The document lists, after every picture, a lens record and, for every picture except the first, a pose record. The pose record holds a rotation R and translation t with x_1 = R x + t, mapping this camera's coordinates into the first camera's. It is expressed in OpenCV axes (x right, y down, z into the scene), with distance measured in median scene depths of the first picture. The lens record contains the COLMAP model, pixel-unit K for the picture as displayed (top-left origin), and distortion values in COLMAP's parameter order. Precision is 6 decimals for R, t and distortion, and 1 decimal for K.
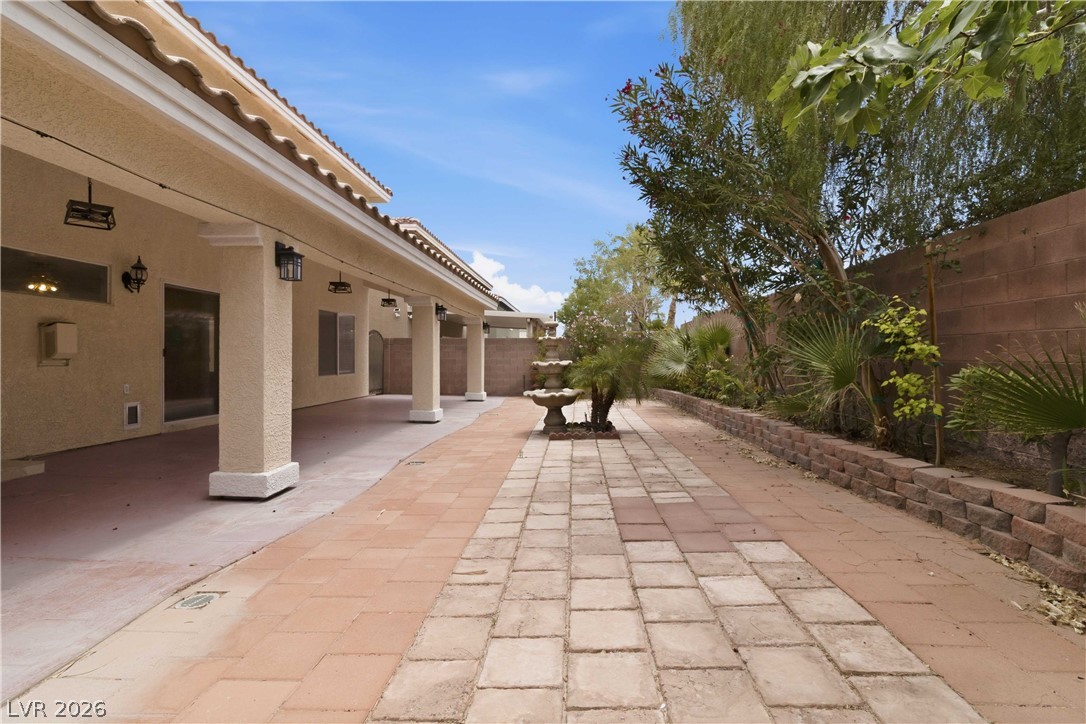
lens RADIAL K [[542.4, 0, 543.0], [0, 542.4, 362.0], [0, 0, 1]] dist [-0.001309, 0.000635]
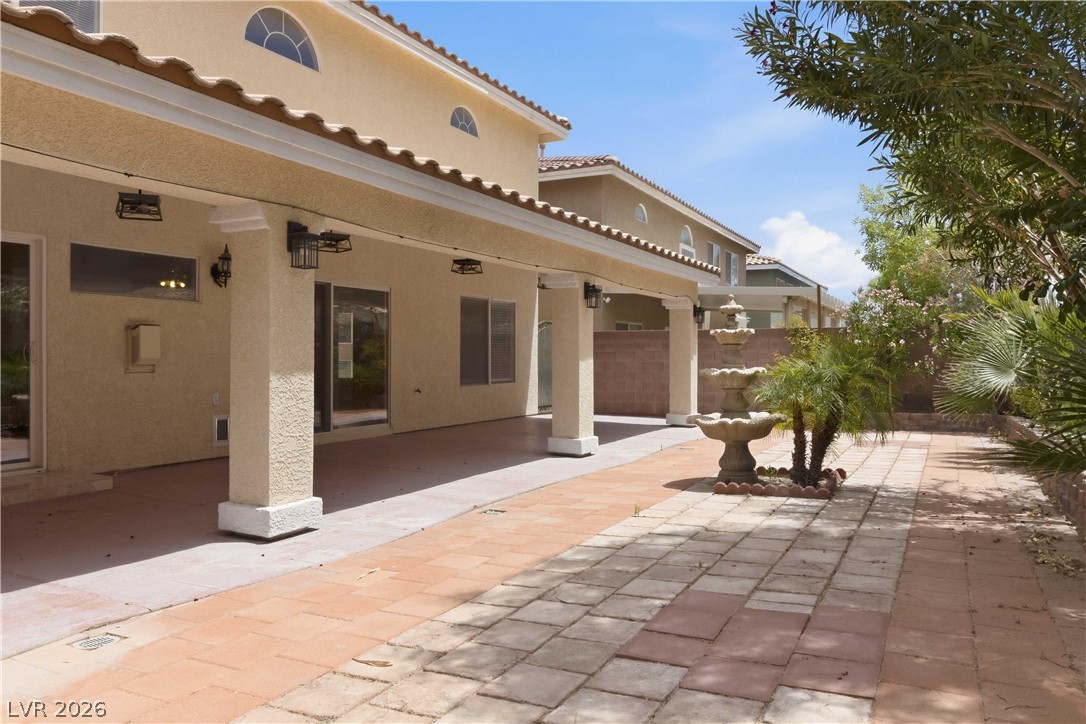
lens RADIAL K [[830.4, 0, 543.0], [0, 830.4, 362.0], [0, 0, 1]] dist [0.001684, -0.007583]
pose [[0.896321, 0.000600, -0.443406, 0.354959], [-0.000784, 1.000000, -0.000232, -0.012050], [0.443406, 0.000556, 0.896321, 0.056386]]
